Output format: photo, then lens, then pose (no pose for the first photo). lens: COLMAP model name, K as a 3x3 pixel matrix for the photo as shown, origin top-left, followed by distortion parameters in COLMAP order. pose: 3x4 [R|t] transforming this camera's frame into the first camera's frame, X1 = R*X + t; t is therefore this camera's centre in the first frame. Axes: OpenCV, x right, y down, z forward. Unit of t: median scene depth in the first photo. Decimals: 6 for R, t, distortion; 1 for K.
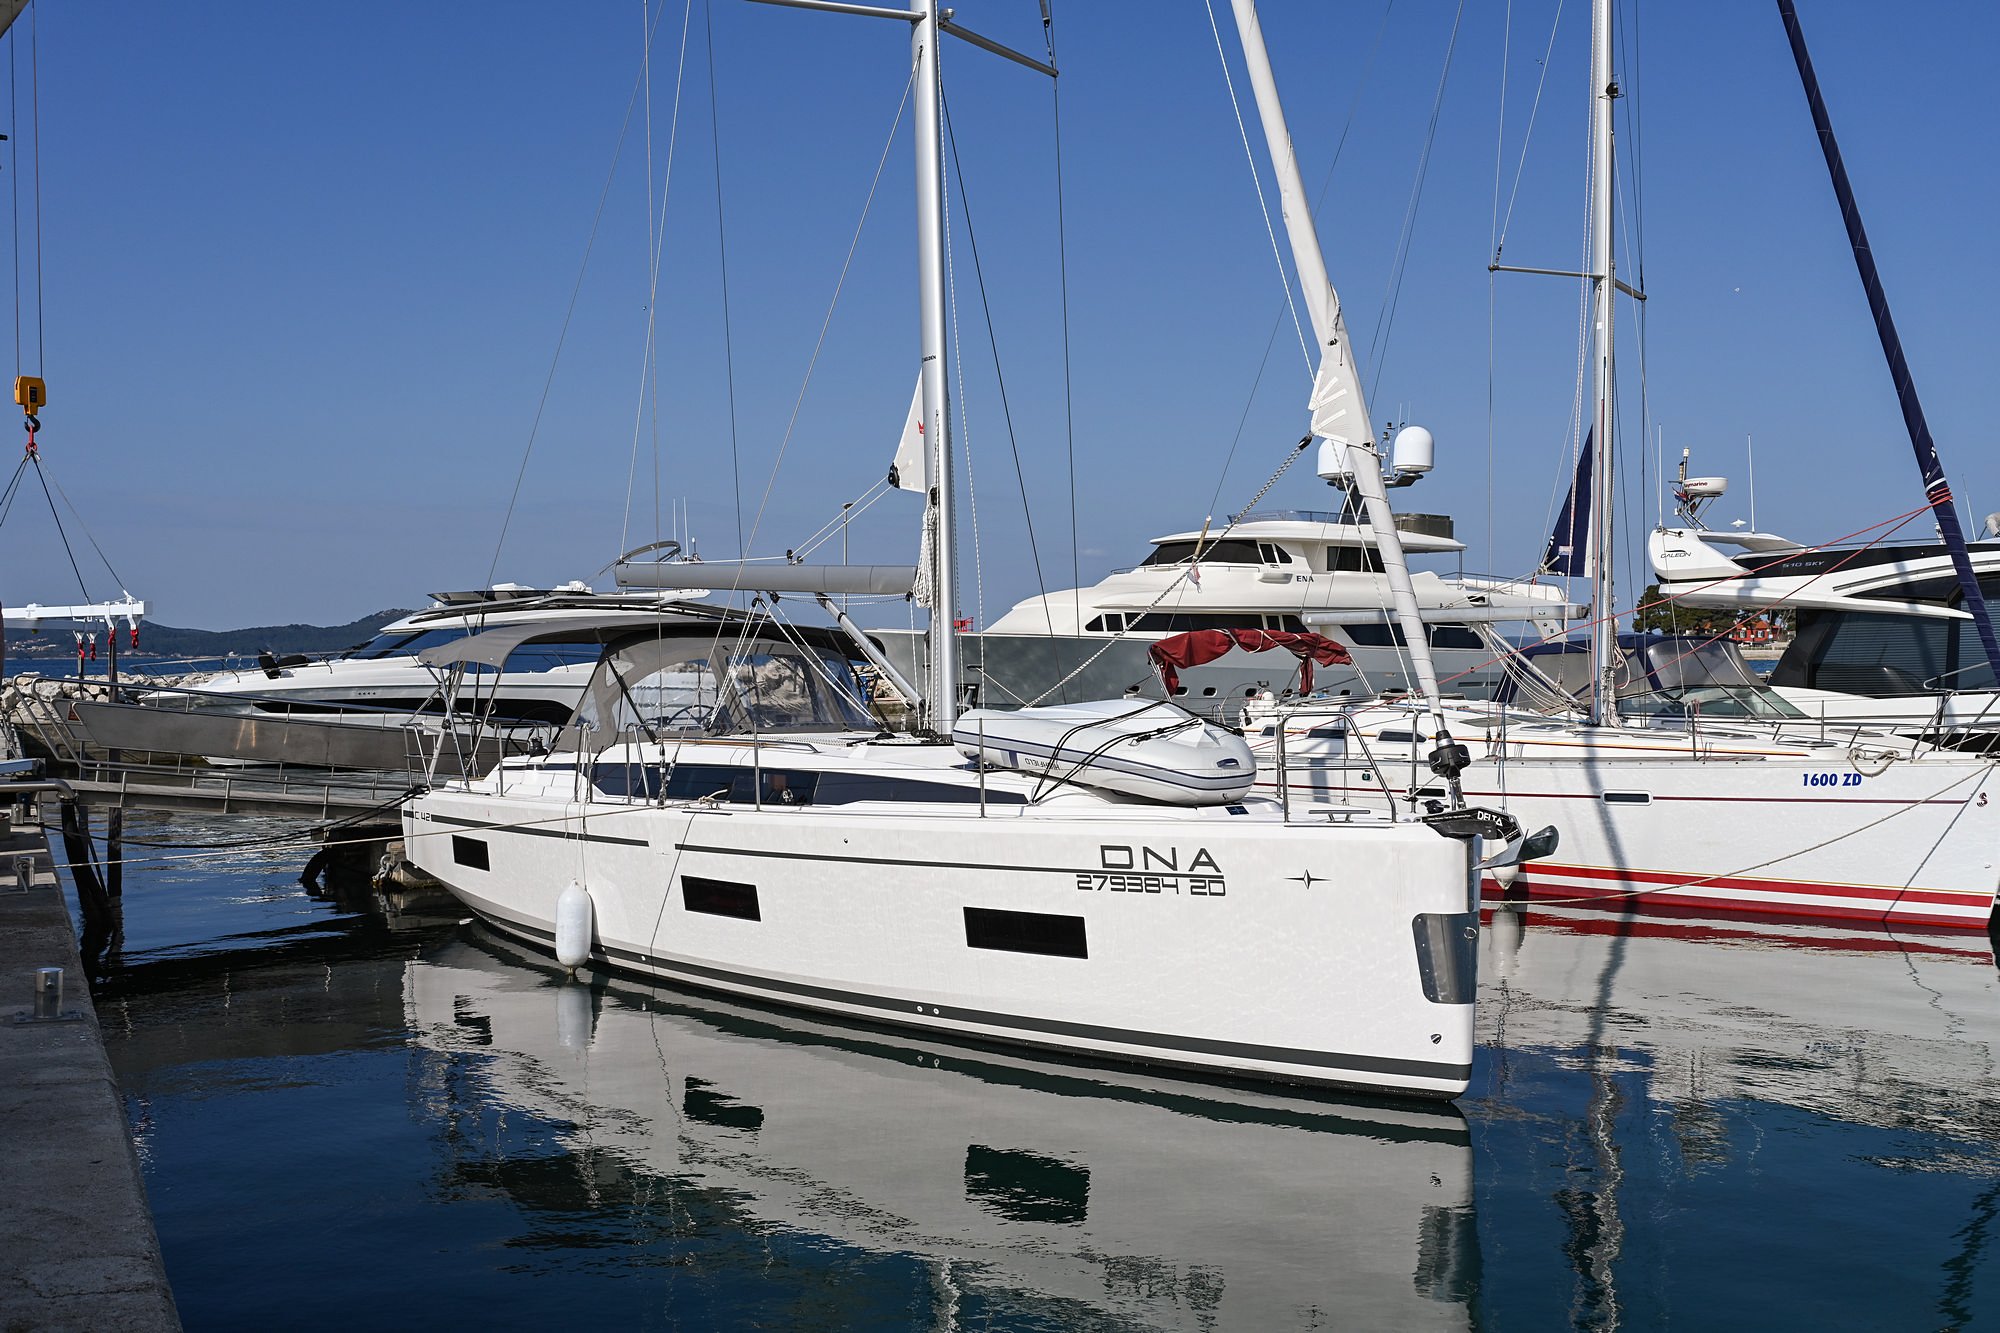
lens RADIAL K [[1854.3, 0, 1008.7], [0, 1854.3, 653.9], [0, 0, 1]] dist [-0.005561, 0.000000]
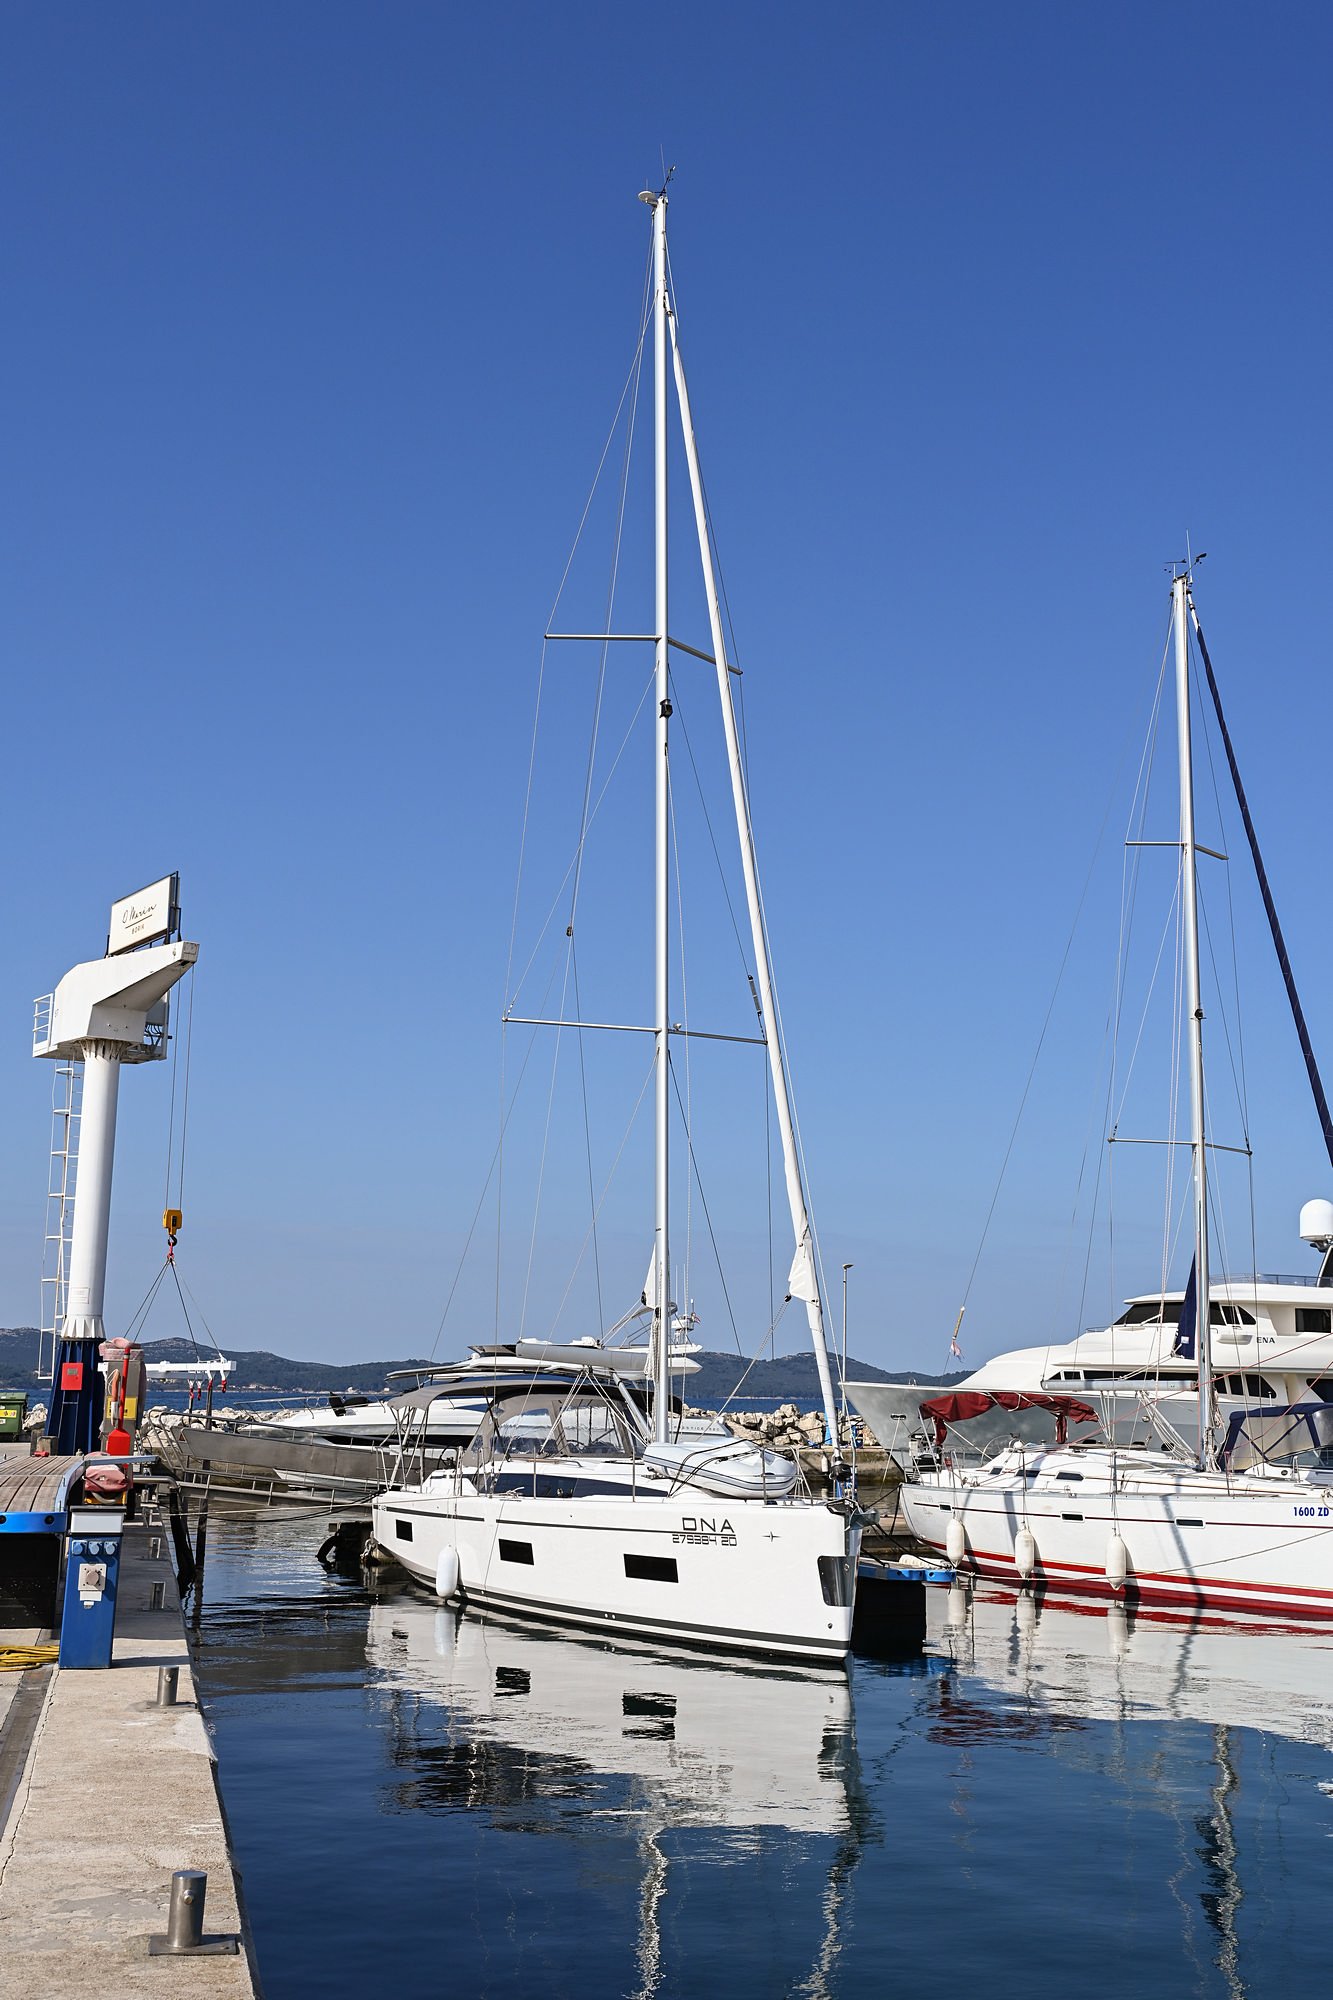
lens RADIAL K [[1854.3, 0, 656.3], [0, 1854.3, 1003.9], [0, 0, 1]] dist [-0.005561, 0.000000]
pose [[0.973369, -0.029246, -0.227370, 0.268452], [-0.019133, 0.978004, -0.207705, -0.007499], [0.228444, 0.206524, 0.951400, -0.505167]]
